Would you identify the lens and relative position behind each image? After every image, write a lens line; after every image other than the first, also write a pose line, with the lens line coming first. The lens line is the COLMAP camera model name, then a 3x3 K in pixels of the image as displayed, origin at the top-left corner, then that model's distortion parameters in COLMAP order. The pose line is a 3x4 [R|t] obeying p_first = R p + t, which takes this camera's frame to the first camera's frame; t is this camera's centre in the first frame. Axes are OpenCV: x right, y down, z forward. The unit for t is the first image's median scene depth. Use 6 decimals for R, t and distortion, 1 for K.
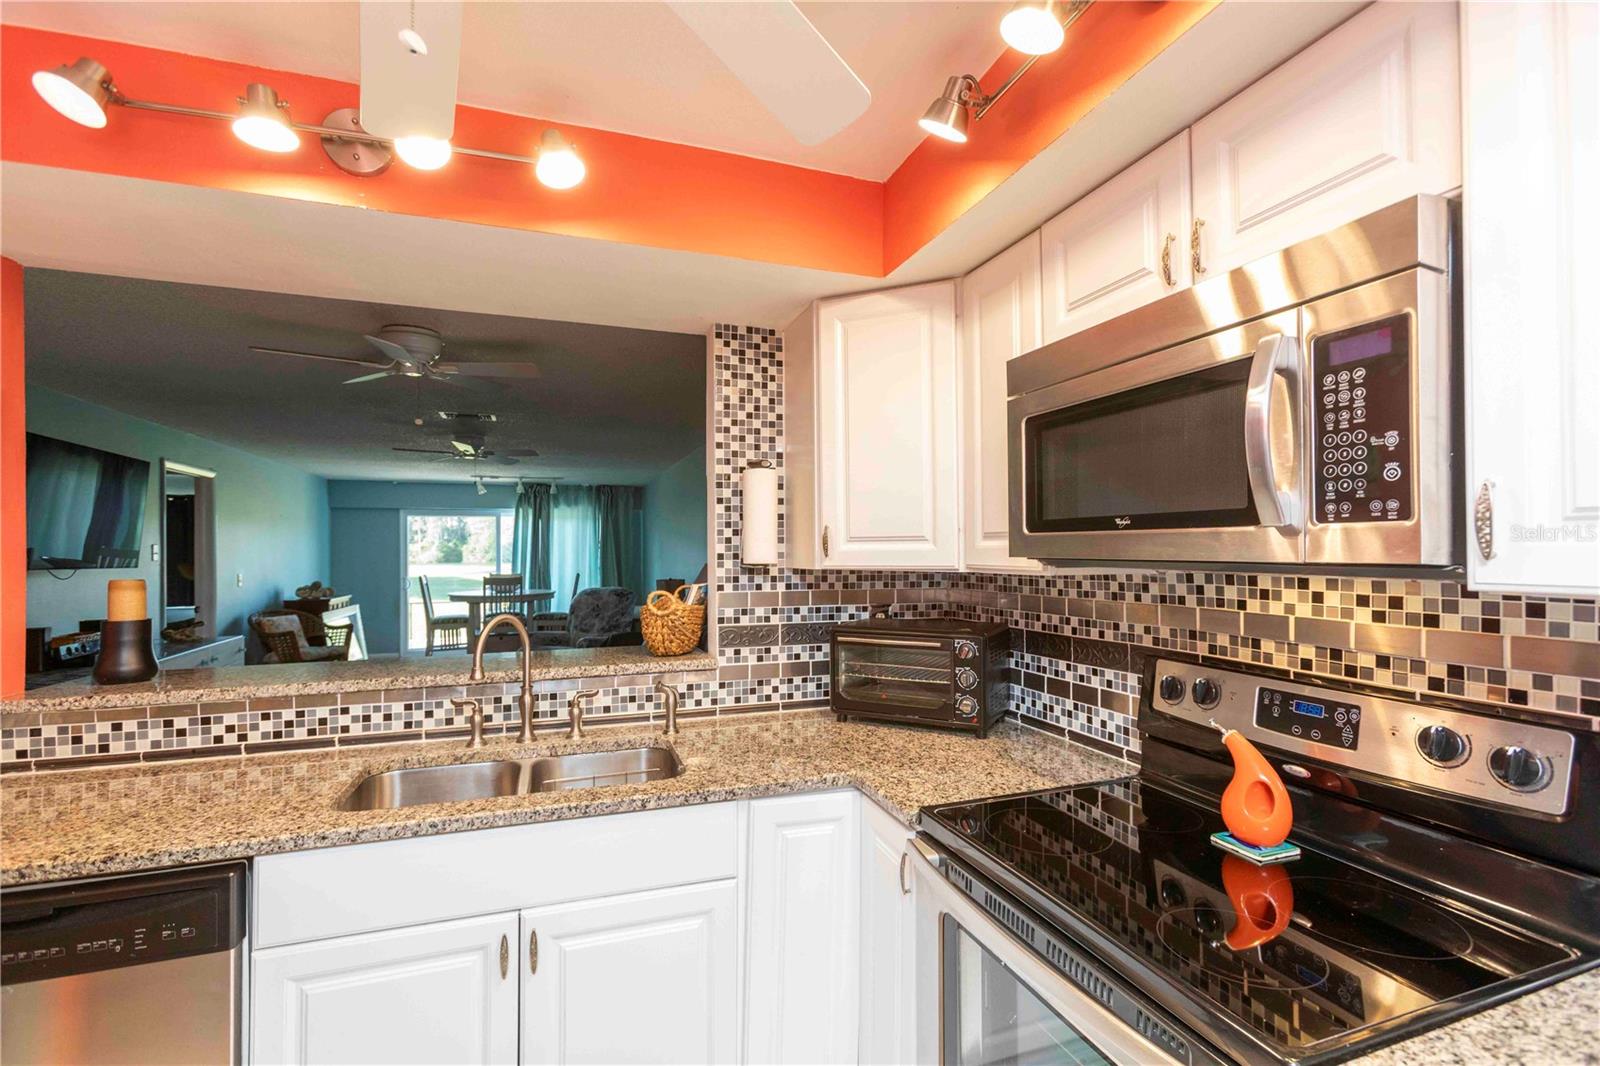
lens RADIAL K [[719.7, 0, 806.8], [0, 719.7, 541.6], [0, 0, 1]] dist [-0.014513, 0.009568]
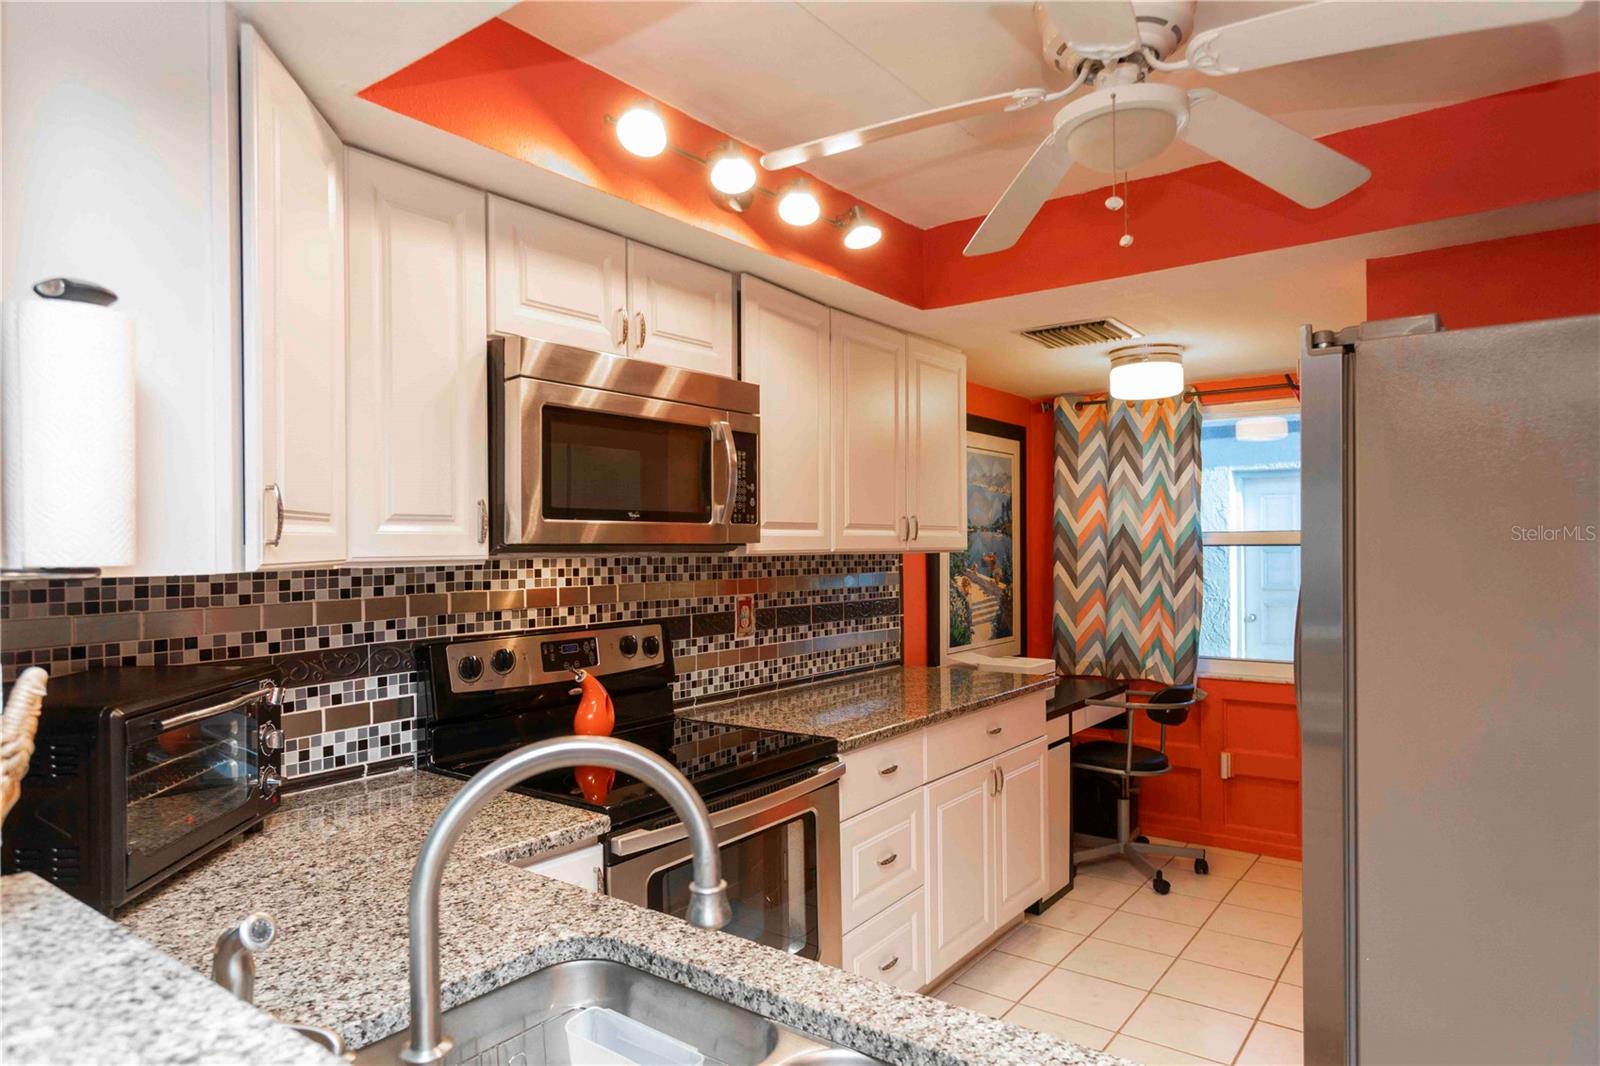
lens RADIAL K [[954.4, 0, 801.5], [0, 954.4, 540.2], [0, 0, 1]] dist [0.007276, -0.005444]
pose [[-0.550696, 0.009527, 0.834652, -0.649387], [-0.000074, 0.999934, -0.011462, 0.020645], [-0.834706, -0.006373, -0.550659, 0.933847]]
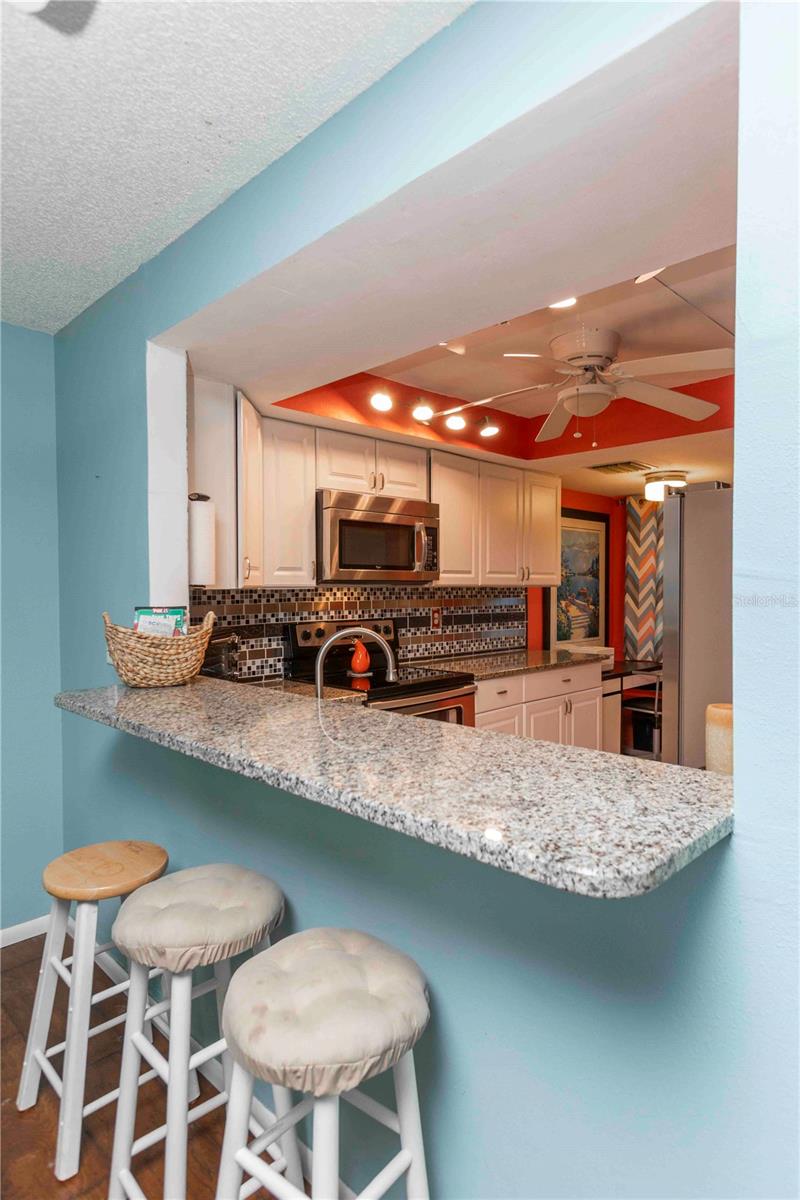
lens RADIAL K [[662.2, 0, 400.5], [0, 662.2, 598.3], [0, 0, 1]] dist [-0.031484, -0.000074]
pose [[-0.417079, -0.014625, 0.908753, -1.102732], [-0.005423, 0.999893, 0.013603, 0.032908], [-0.908854, 0.000746, -0.417113, 1.110521]]
